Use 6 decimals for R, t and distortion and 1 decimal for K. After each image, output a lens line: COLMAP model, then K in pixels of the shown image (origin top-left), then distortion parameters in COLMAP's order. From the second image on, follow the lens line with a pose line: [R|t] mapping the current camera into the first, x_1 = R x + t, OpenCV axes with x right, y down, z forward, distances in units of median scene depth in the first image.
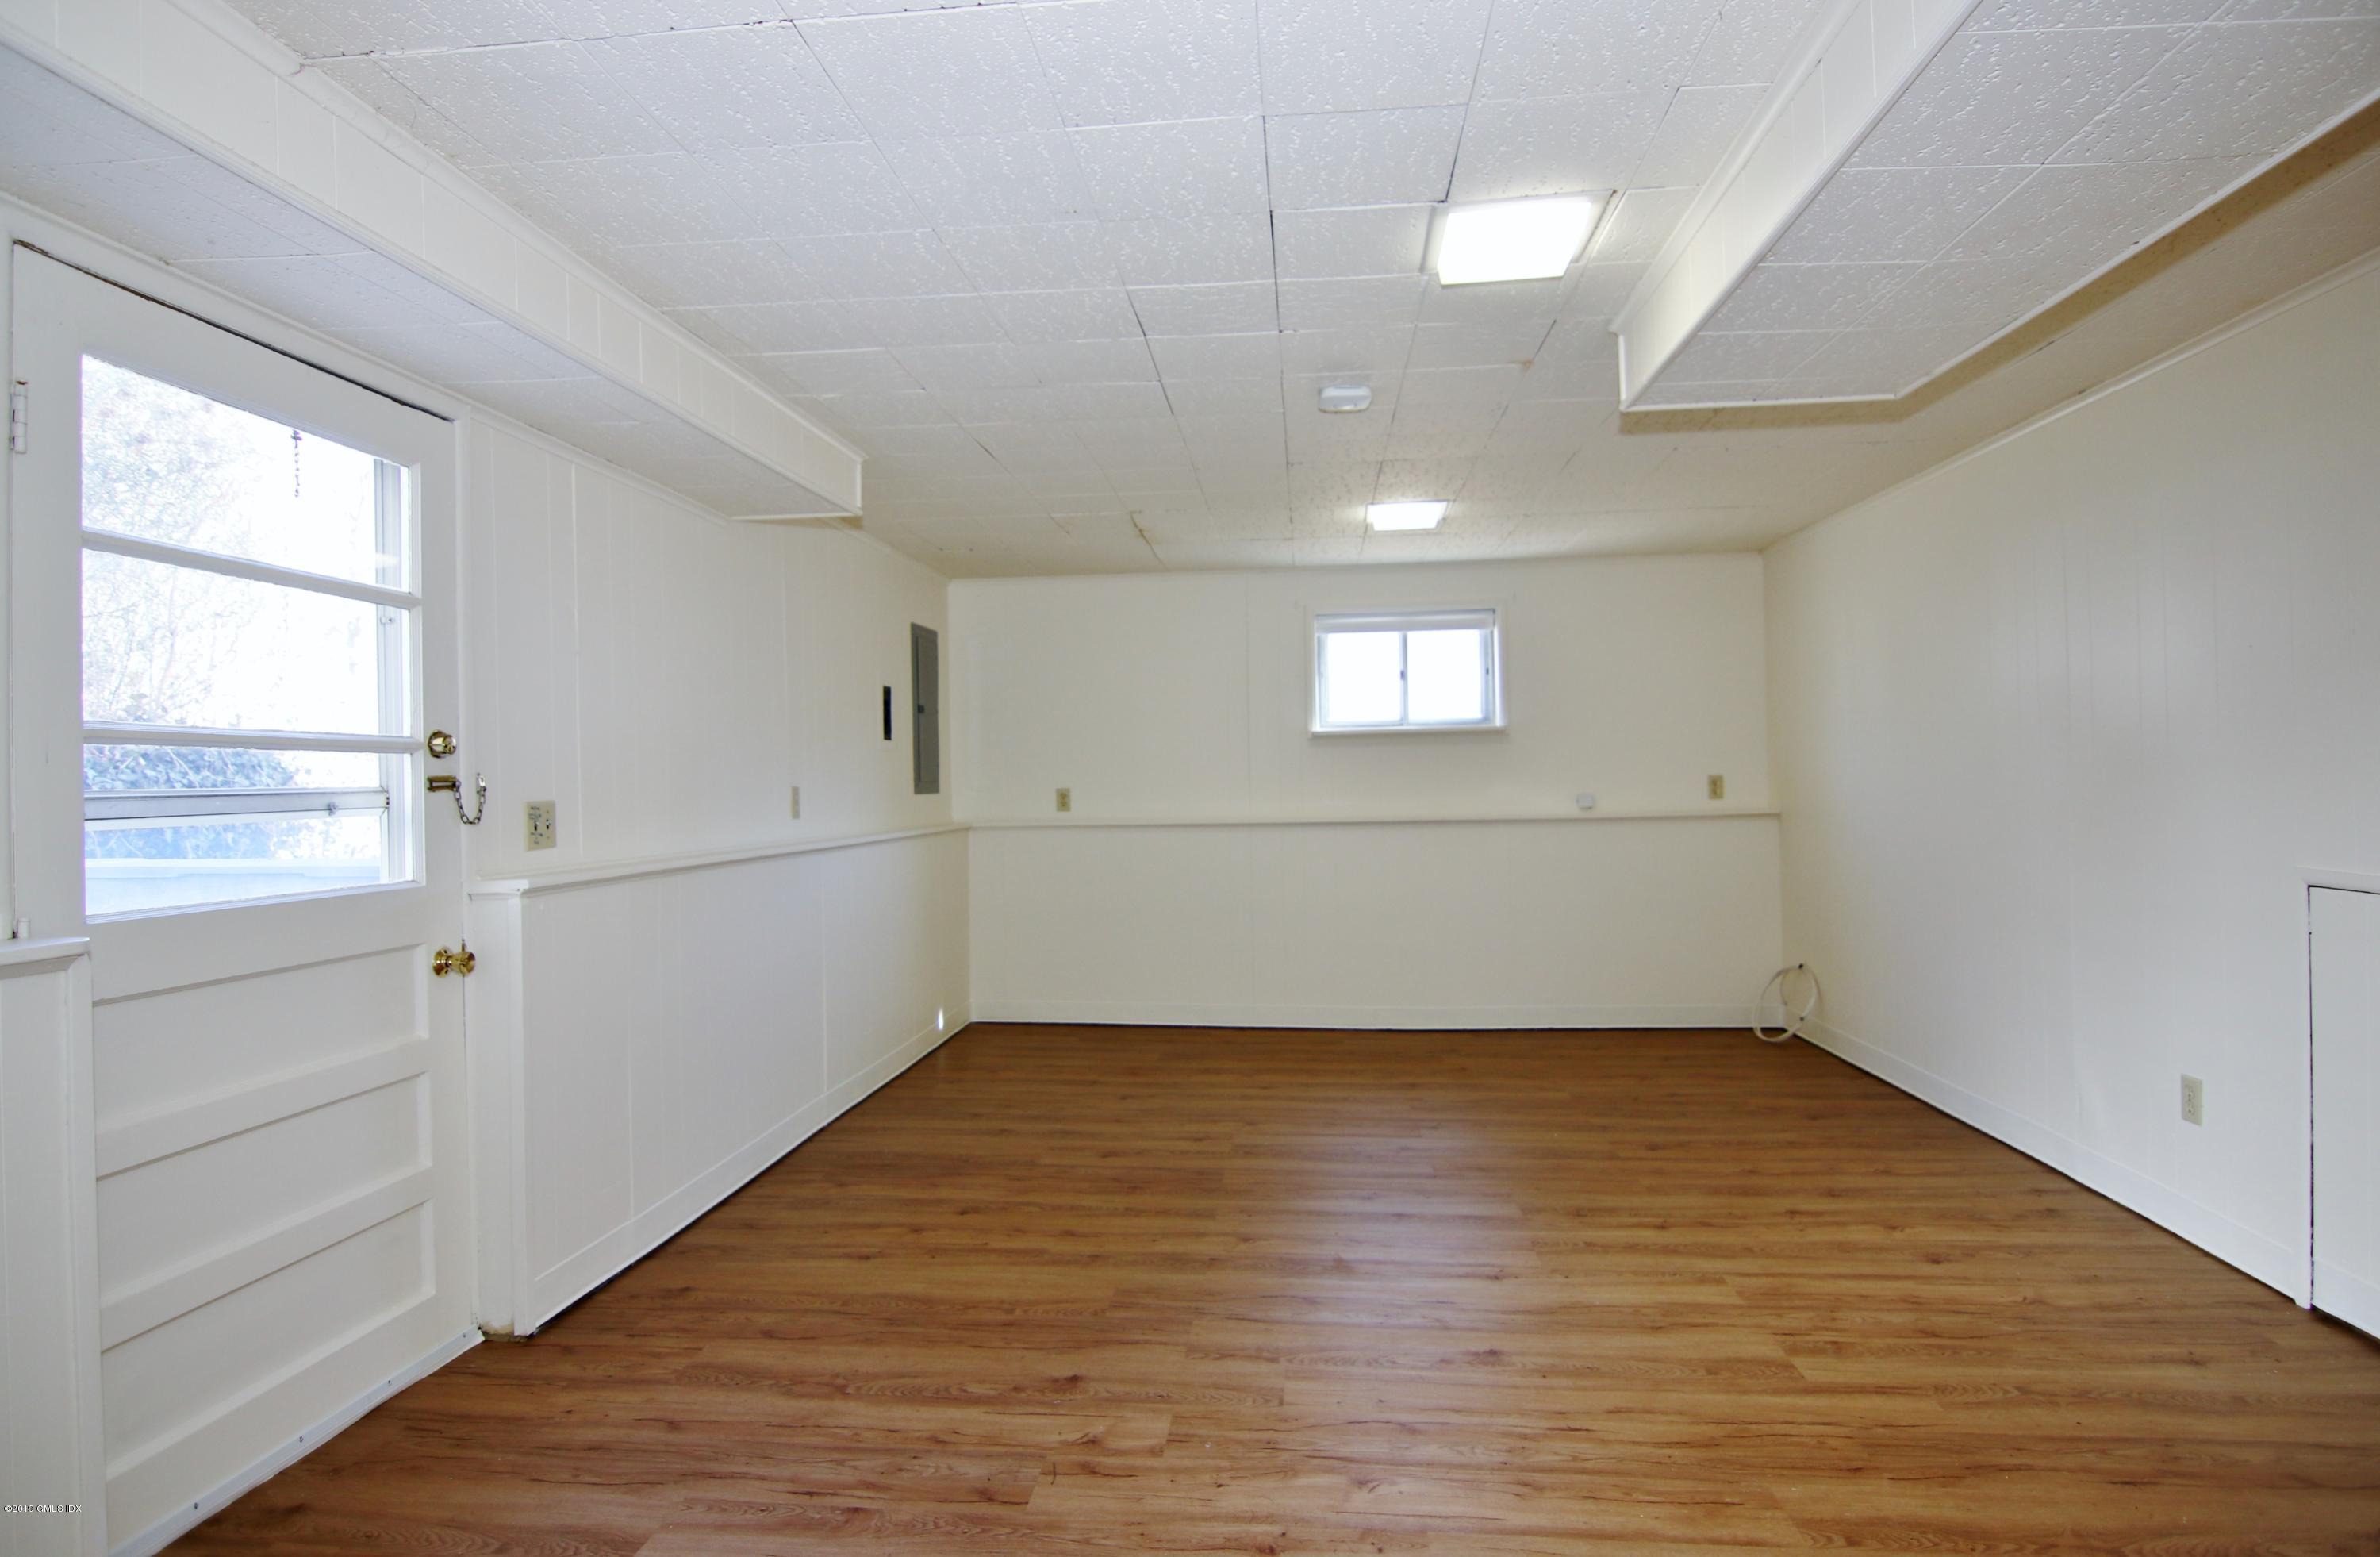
lens RADIAL K [[1218.0, 0, 1190.0], [0, 1218.0, 778.5], [0, 0, 1]] dist [-0.002792, -0.013166]
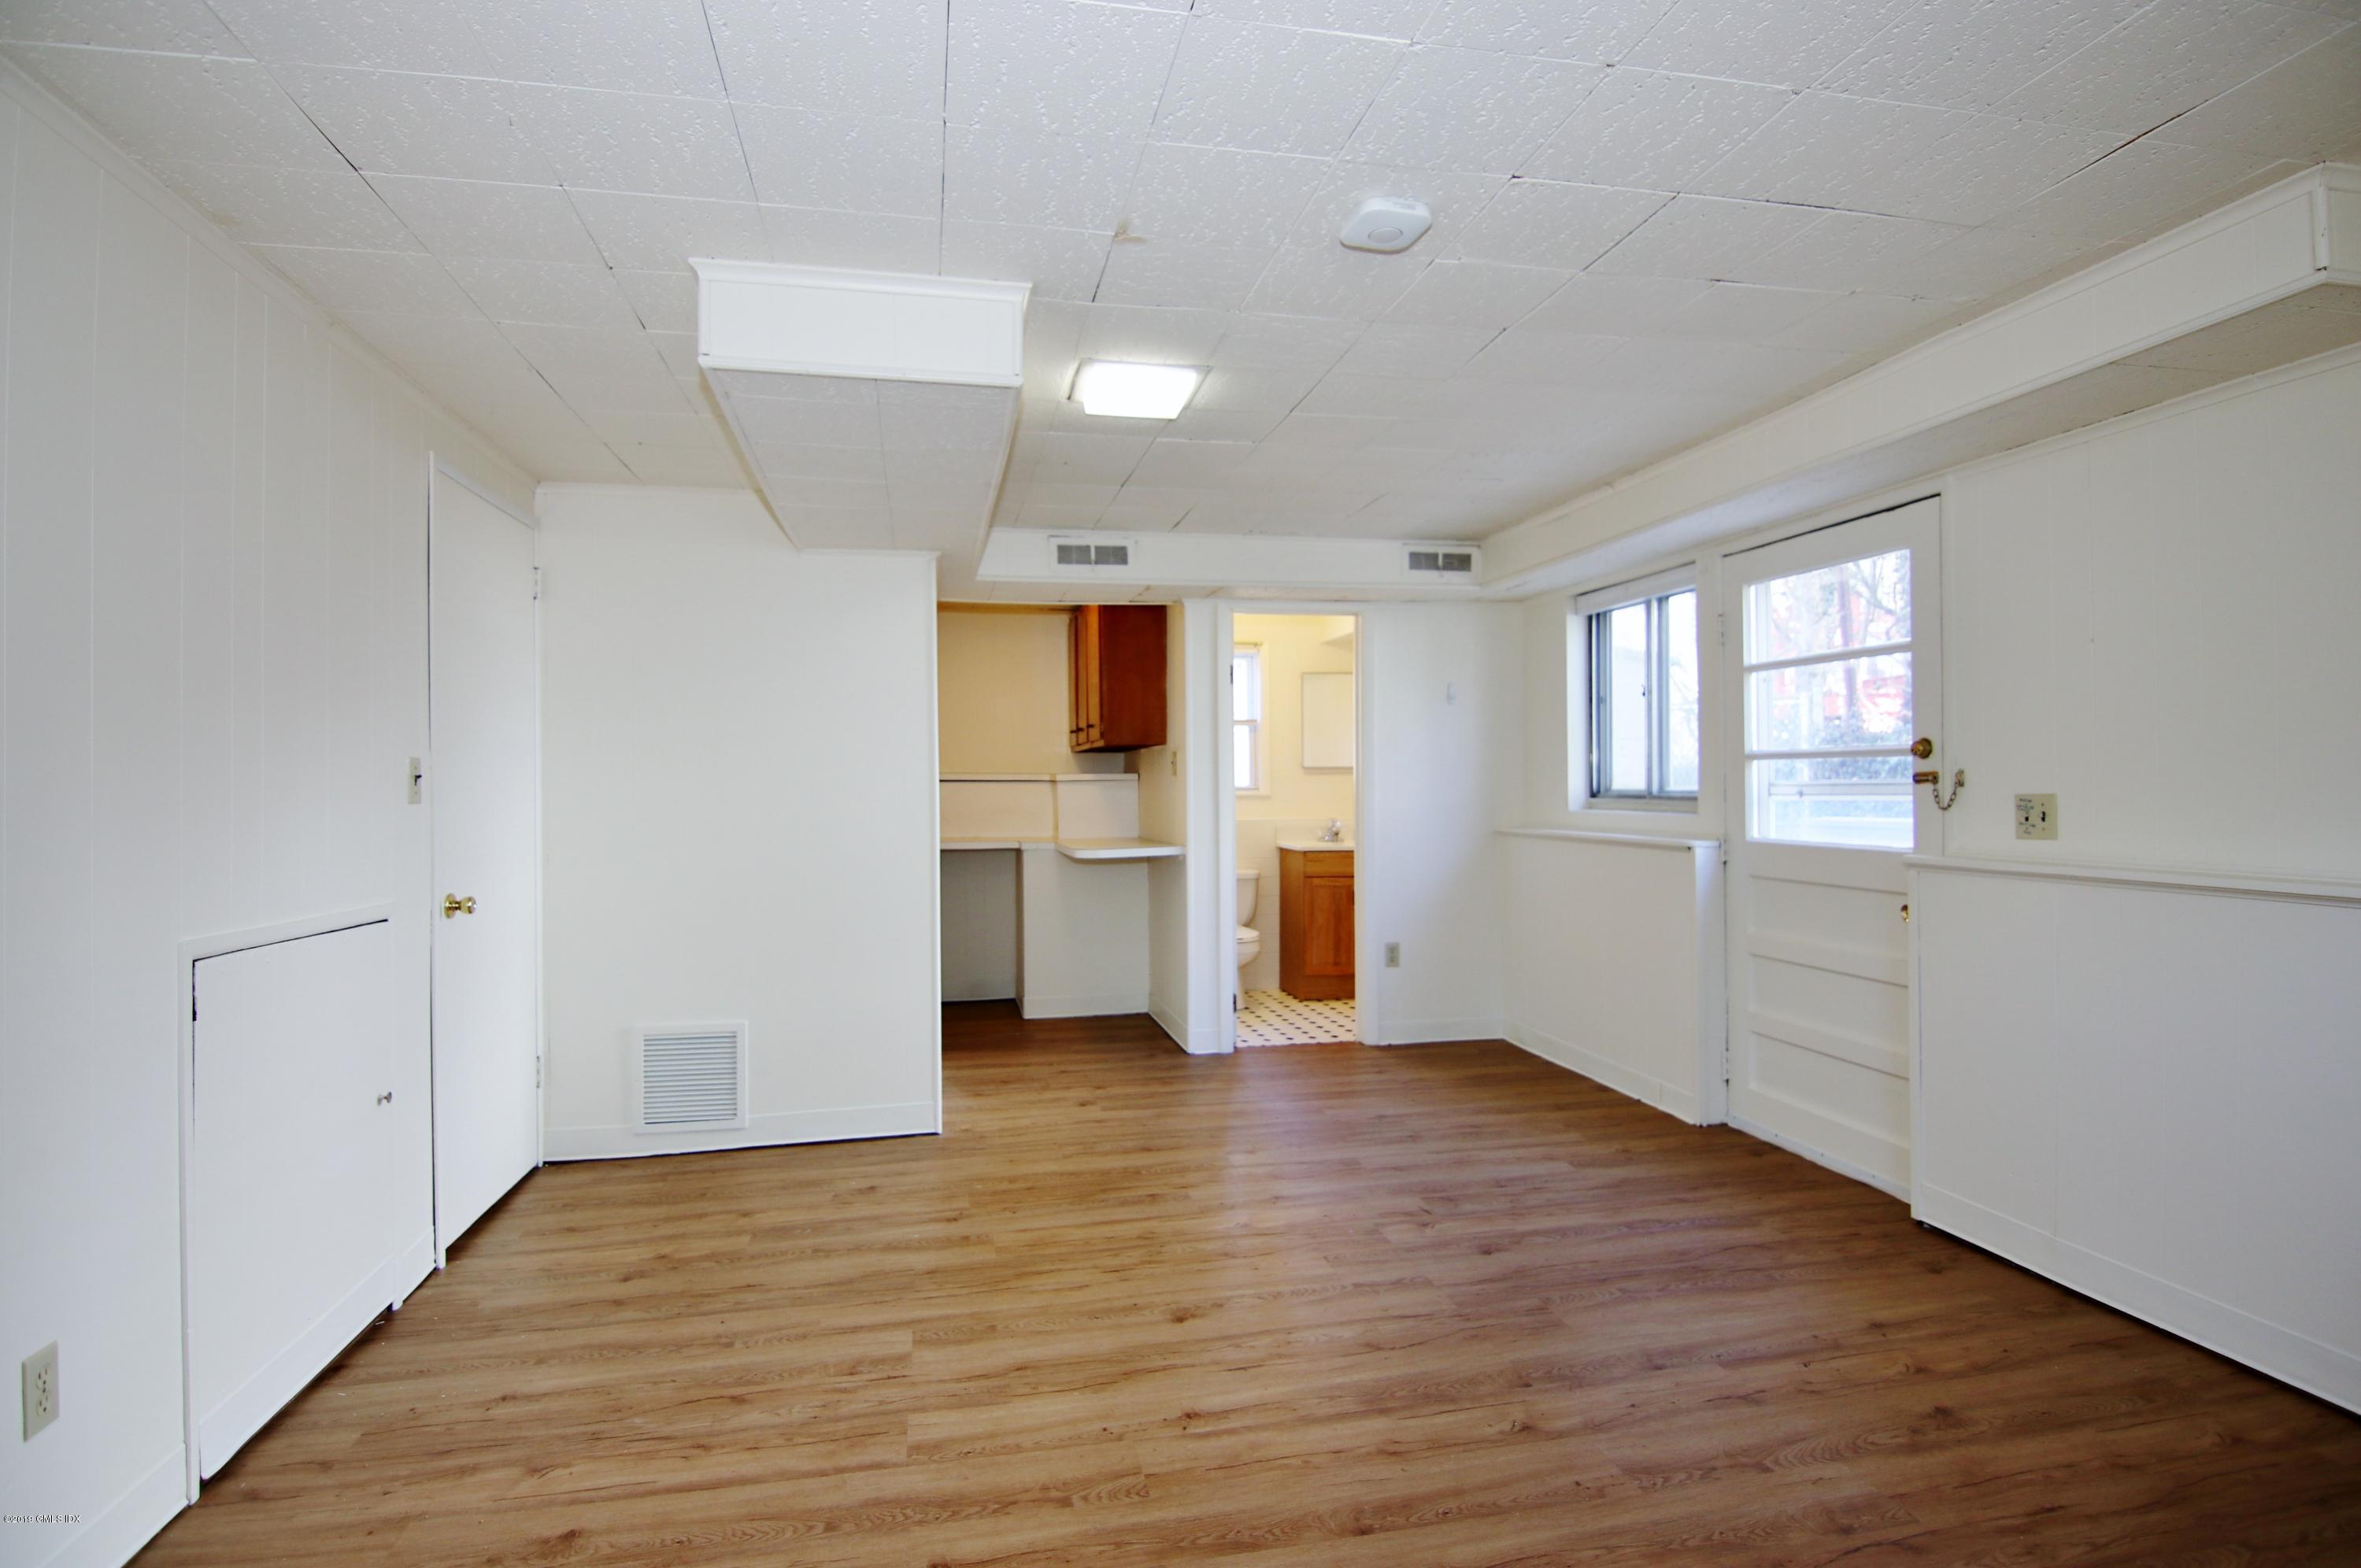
lens RADIAL K [[1215.8, 0, 1185.1], [0, 1215.8, 749.4], [0, 0, 1]] dist [-0.001183, 0.000672]
pose [[-0.951363, 0.016460, -0.307632, 0.561502], [0.025132, 0.999390, -0.024251, -0.015115], [0.307046, -0.030803, -0.951196, 2.016423]]
